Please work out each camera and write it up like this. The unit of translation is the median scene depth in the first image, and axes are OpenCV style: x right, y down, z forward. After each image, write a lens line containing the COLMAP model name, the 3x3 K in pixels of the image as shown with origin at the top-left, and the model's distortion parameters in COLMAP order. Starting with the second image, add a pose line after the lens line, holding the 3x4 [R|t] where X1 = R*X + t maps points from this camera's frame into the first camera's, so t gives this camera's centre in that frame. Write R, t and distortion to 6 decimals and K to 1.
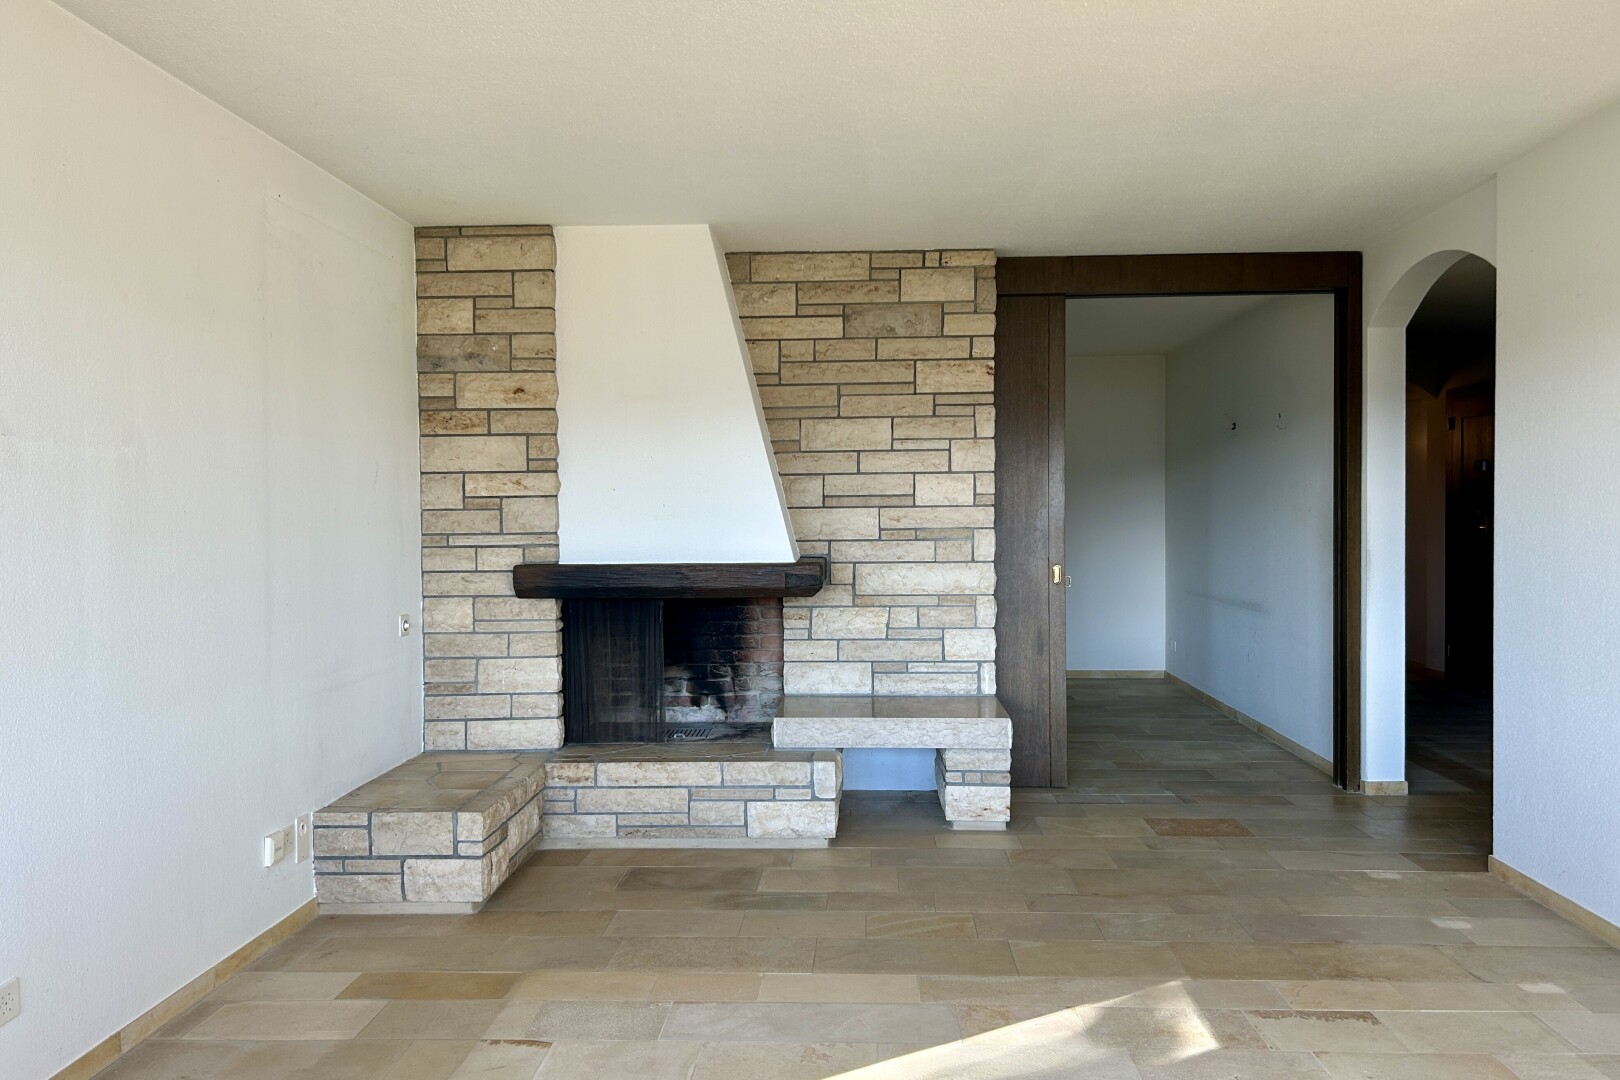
lens RADIAL K [[1231.2, 0, 811.1], [0, 1231.2, 540.0], [0, 0, 1]] dist [0.004244, 0.000211]
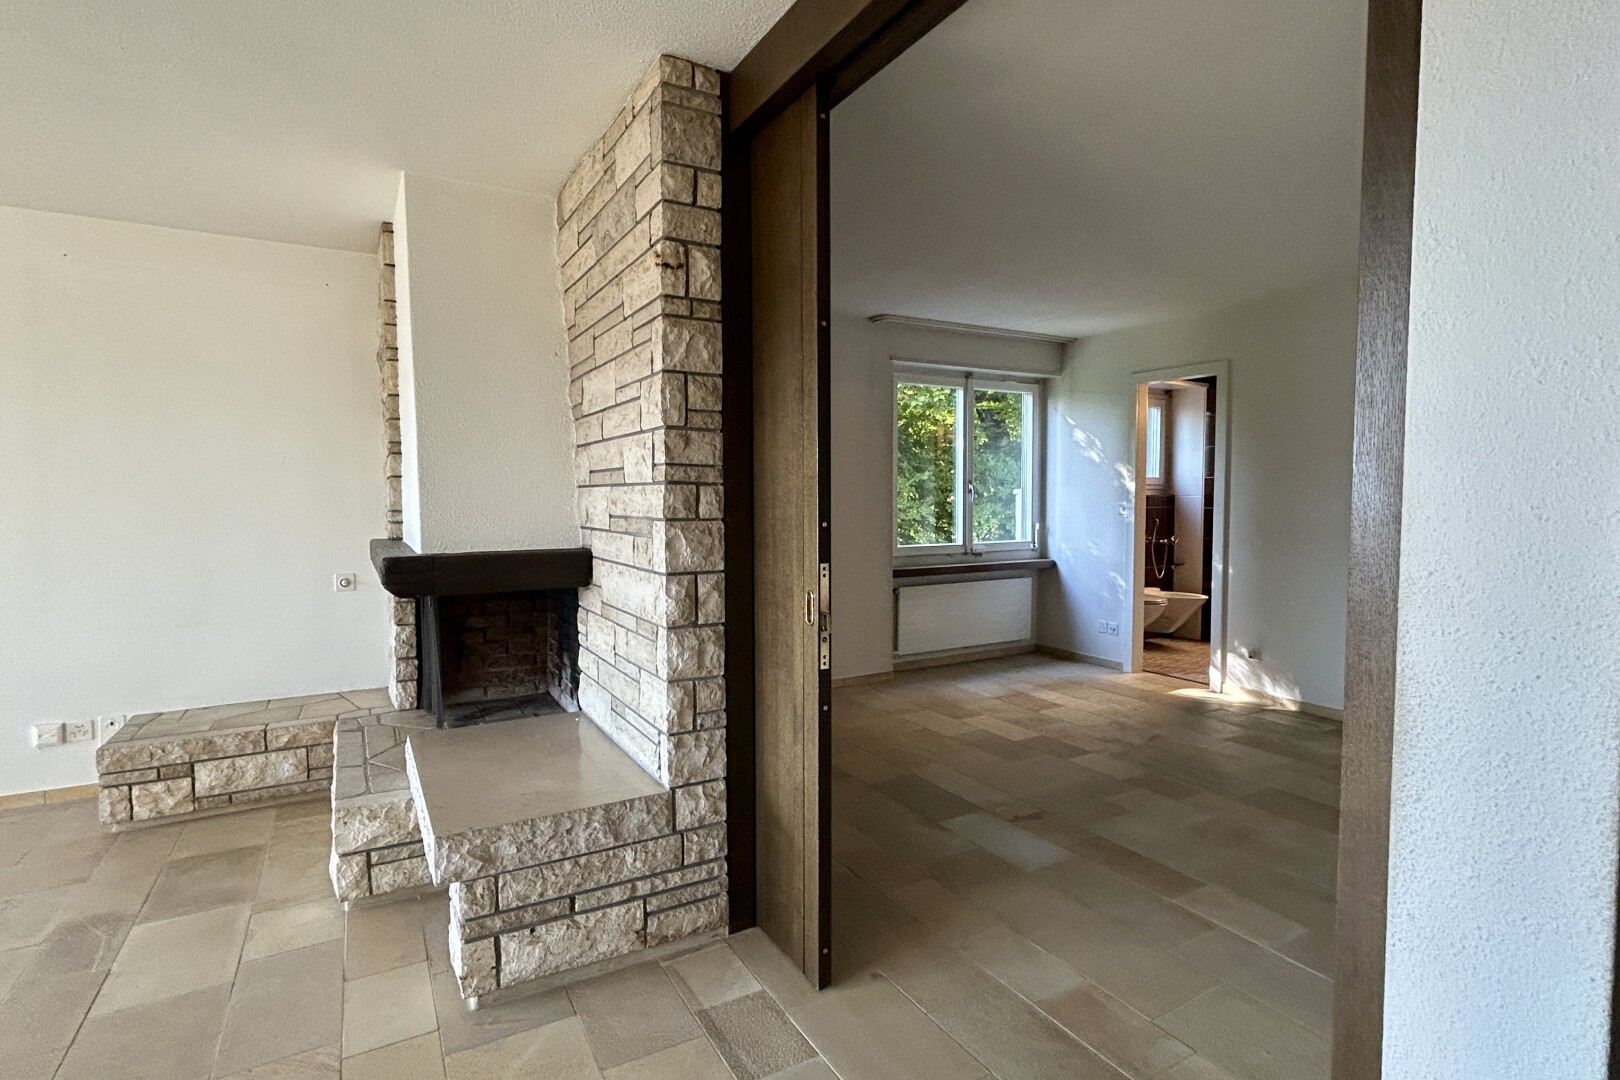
lens RADIAL K [[786.8, 0, 810.6], [0, 786.8, 531.4], [0, 0, 1]] dist [0.000016, 0.000143]
pose [[0.542432, 0.054076, -0.838357, 1.121341], [-0.018648, 0.998455, 0.052337, -0.057639], [0.839892, -0.012755, 0.542603, 1.845372]]
